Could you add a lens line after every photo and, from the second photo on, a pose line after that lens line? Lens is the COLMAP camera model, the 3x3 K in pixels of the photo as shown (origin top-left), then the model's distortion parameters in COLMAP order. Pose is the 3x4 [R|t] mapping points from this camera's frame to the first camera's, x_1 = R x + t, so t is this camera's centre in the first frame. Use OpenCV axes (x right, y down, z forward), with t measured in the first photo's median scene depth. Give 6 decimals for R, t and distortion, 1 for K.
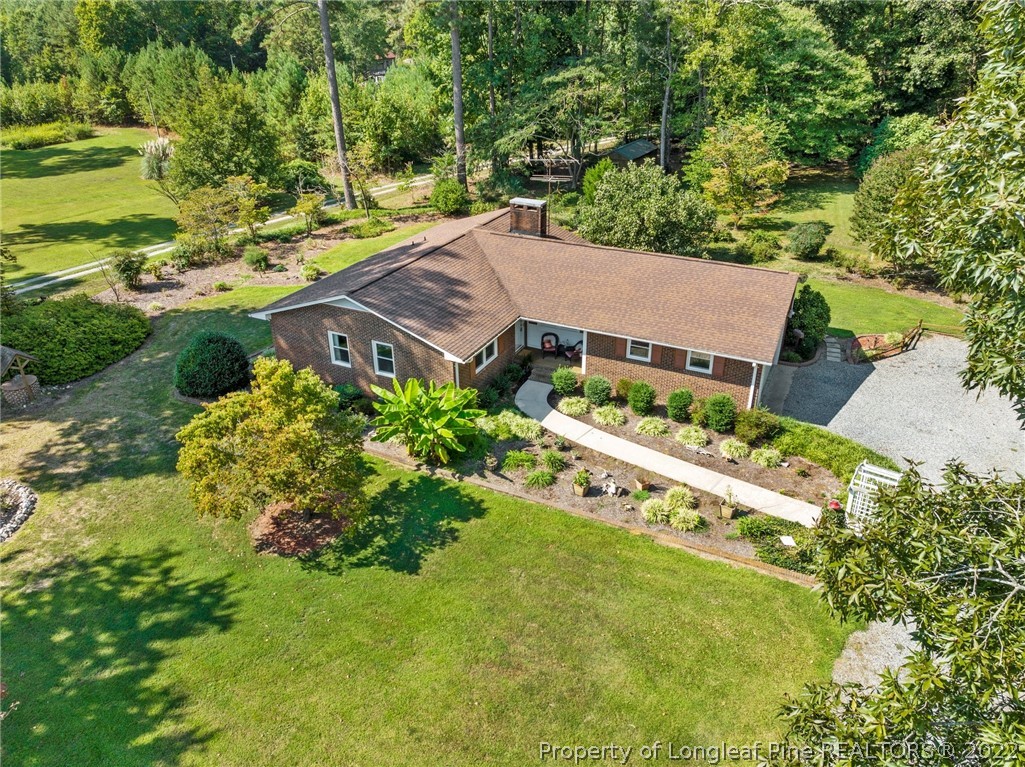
lens RADIAL K [[717.1, 0, 512.5], [0, 717.1, 383.5], [0, 0, 1]] dist [-0.029060, 0.001270]
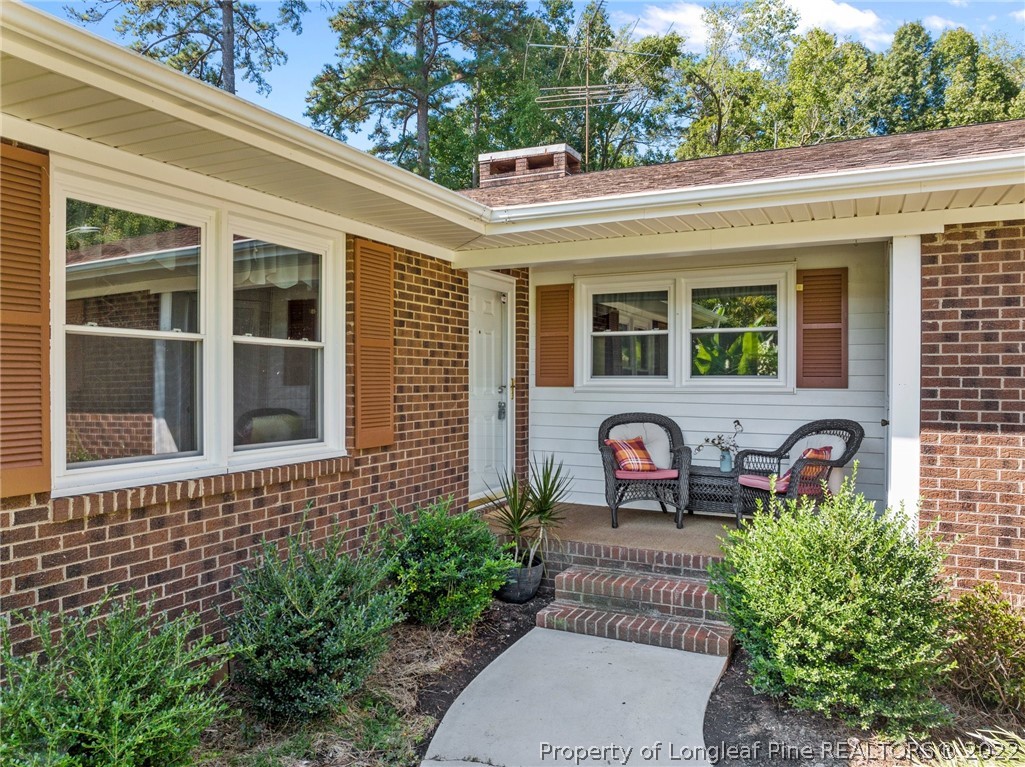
lens RADIAL K [[717.1, 0, 512.5], [0, 717.1, 383.5], [0, 0, 1]] dist [-0.029060, 0.001270]
pose [[0.999926, 0.011967, 0.002130, 0.016882], [-0.009609, 0.885602, -0.464346, 0.022063], [-0.007443, 0.464291, 0.885651, 0.919019]]
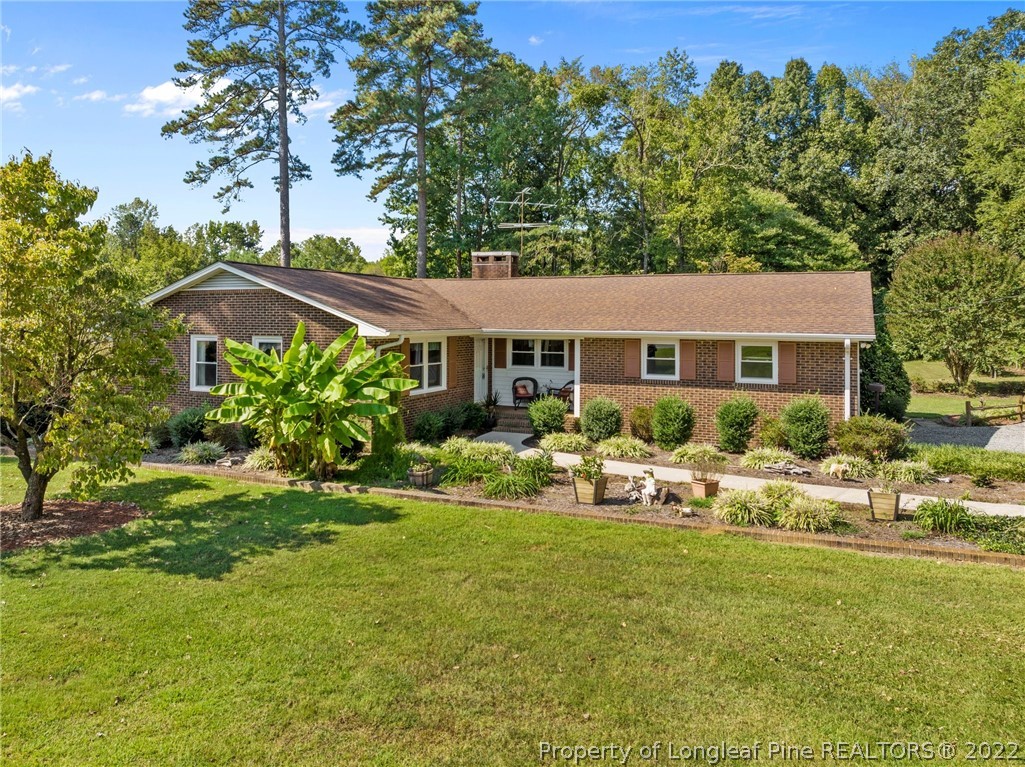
lens RADIAL K [[738.9, 0, 510.8], [0, 738.9, 313.0], [0, 0, 1]] dist [-0.029799, 0.001170]
pose [[0.999300, 0.015720, 0.033951, 0.015209], [0.002353, 0.879245, -0.476364, 0.242008], [-0.037340, 0.476110, 0.878592, 0.394050]]
